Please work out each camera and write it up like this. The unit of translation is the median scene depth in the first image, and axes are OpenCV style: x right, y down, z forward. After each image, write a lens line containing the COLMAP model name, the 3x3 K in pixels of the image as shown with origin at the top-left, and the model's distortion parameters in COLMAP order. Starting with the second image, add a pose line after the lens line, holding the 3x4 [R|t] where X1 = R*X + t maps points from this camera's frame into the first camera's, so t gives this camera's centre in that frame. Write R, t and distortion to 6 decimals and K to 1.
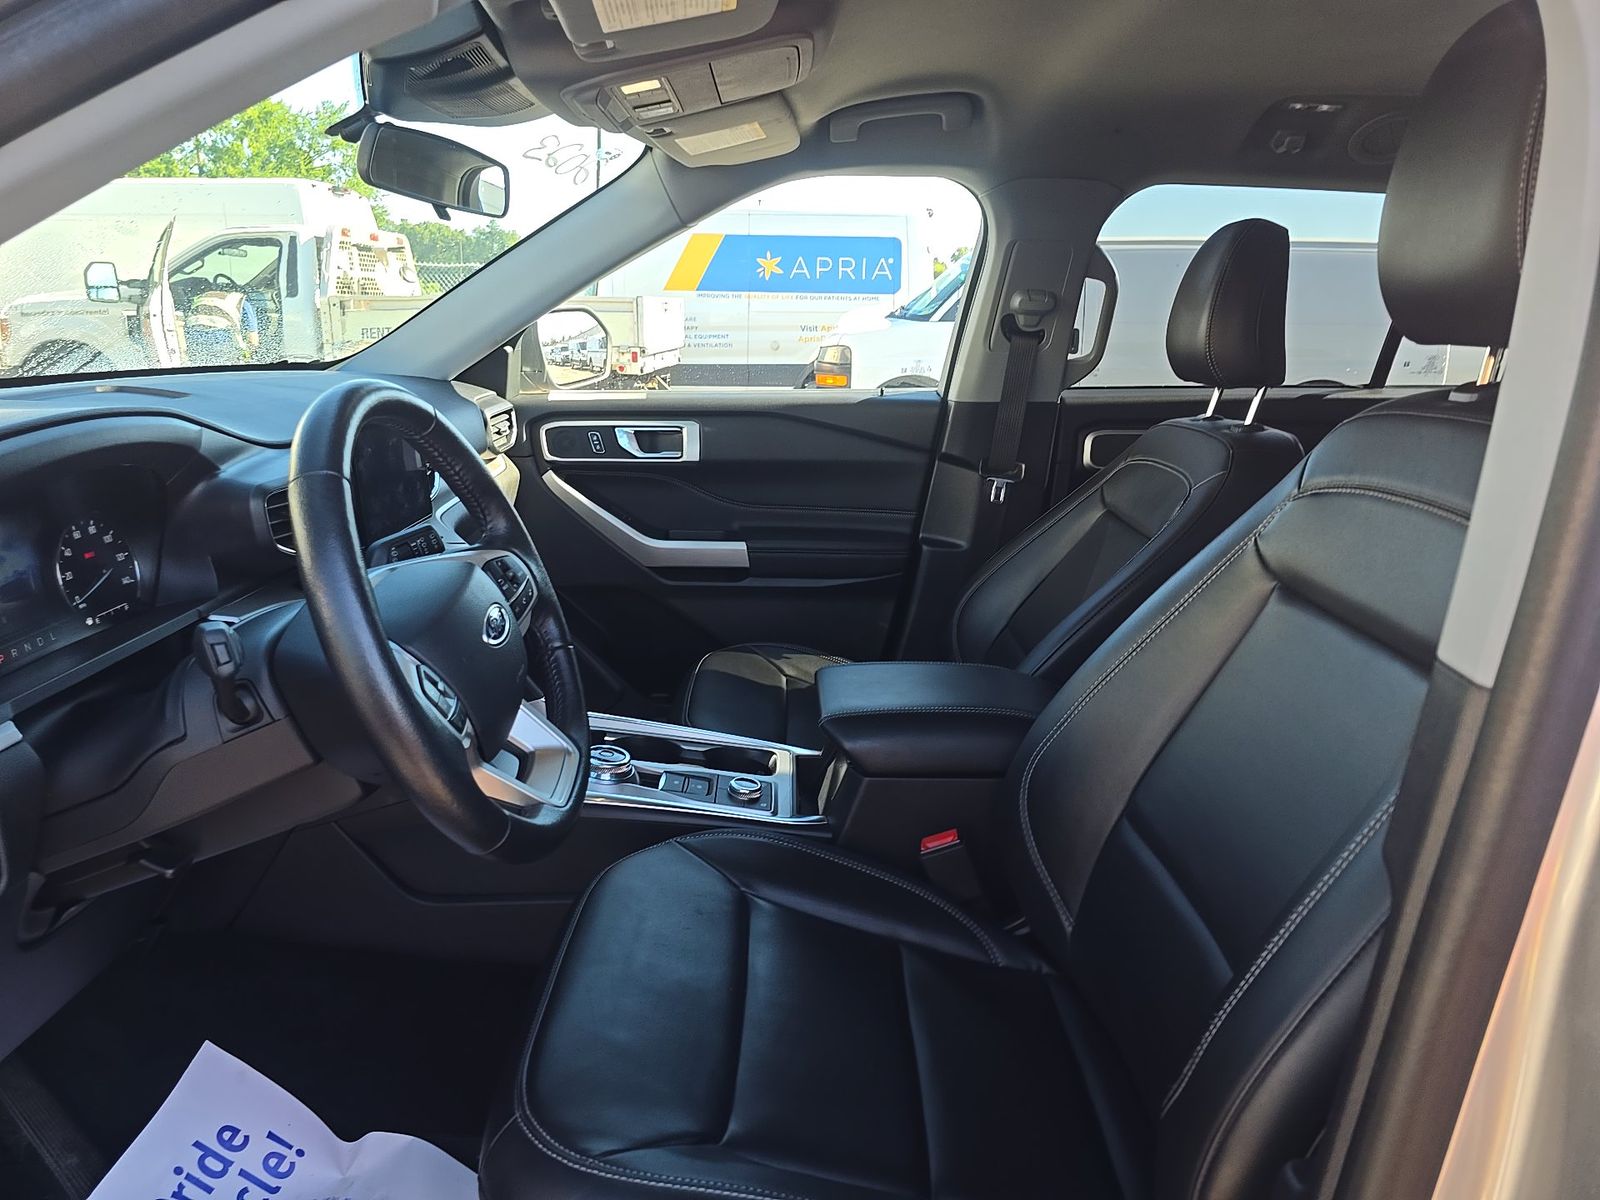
lens RADIAL K [[1048.6, 0, 800.0], [0, 1048.6, 600.0], [0, 0, 1]] dist [-0.002801, -0.000851]
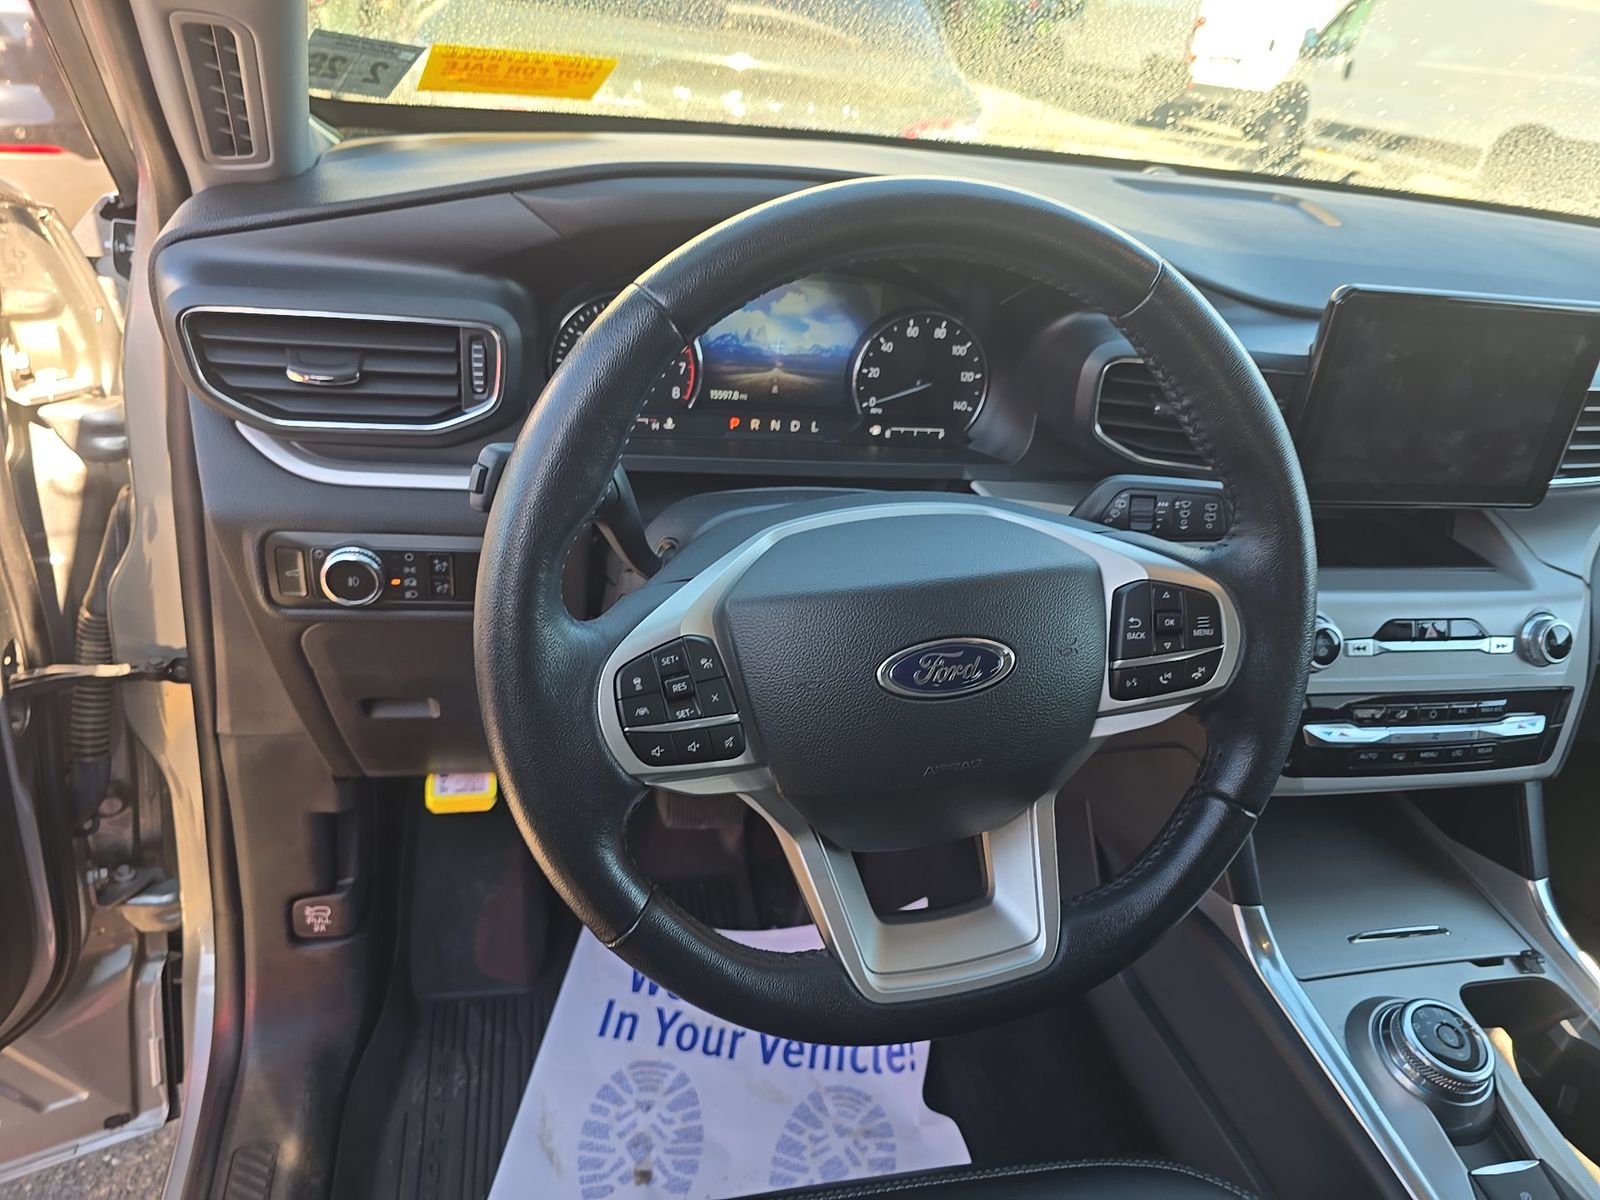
lens RADIAL K [[1048.6, 0, 800.0], [0, 1048.6, 600.0], [0, 0, 1]] dist [-0.002801, -0.000851]
pose [[0.233931, 0.470828, -0.850645, 0.105510], [-0.364732, 0.853522, 0.372118, -0.152750], [0.901248, 0.223208, 0.371391, 0.626330]]
